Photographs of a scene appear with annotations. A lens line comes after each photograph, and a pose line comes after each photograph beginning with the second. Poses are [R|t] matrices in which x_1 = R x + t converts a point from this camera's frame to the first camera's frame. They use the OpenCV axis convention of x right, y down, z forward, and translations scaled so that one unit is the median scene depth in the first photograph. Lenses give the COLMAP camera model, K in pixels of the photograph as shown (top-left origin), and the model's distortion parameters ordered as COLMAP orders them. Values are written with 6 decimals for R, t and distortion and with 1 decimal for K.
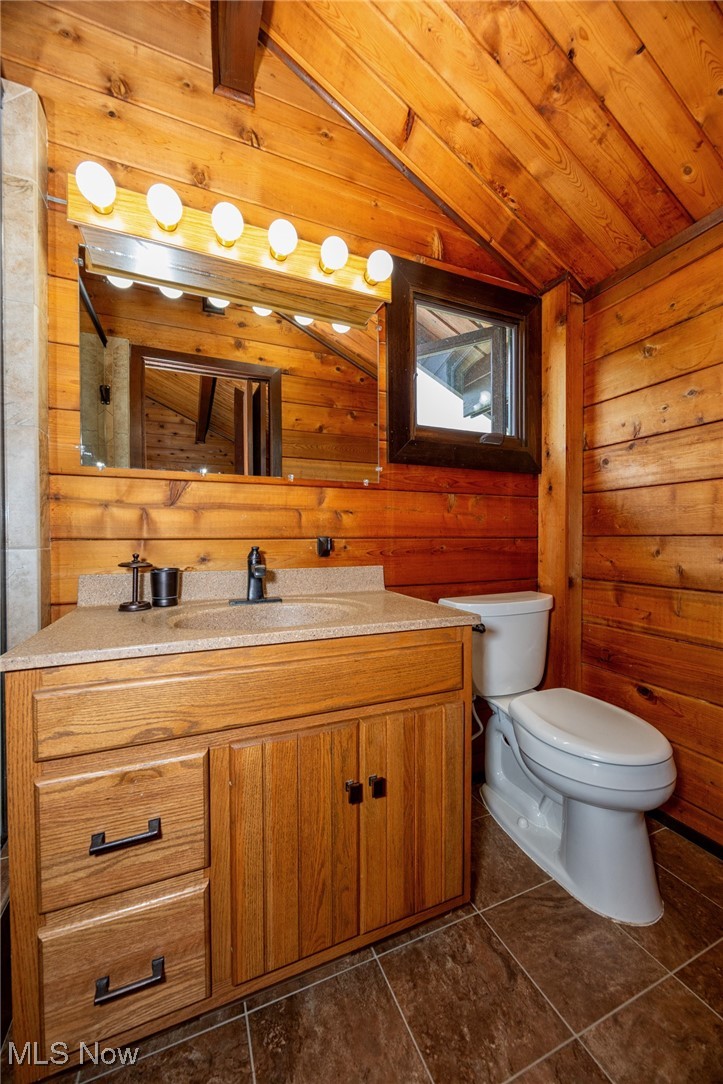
lens RADIAL K [[410.0, 0, 361.5], [0, 410.0, 542.0], [0, 0, 1]] dist [0.000497, -0.000014]
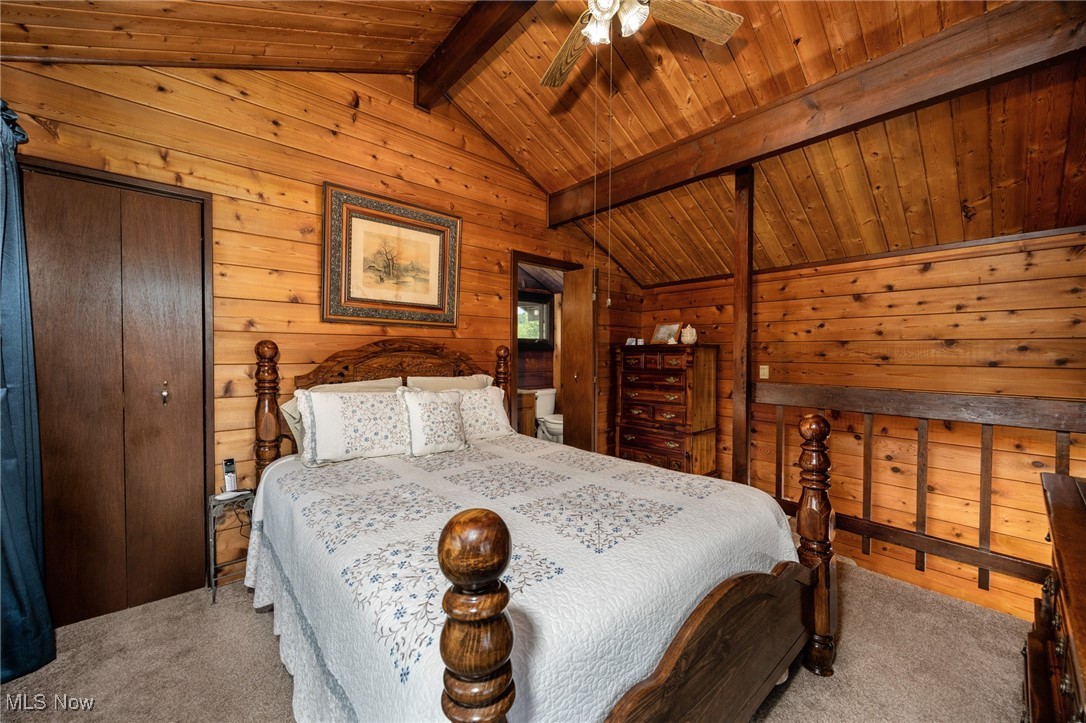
lens RADIAL K [[410.7, 0, 543.0], [0, 410.7, 361.5], [0, 0, 1]] dist [0.000497, -0.000014]
pose [[0.949099, 0.003606, 0.314957, -0.643927], [-0.005754, 0.999966, 0.005891, -0.105887], [-0.314925, -0.007403, 0.949088, -1.990910]]
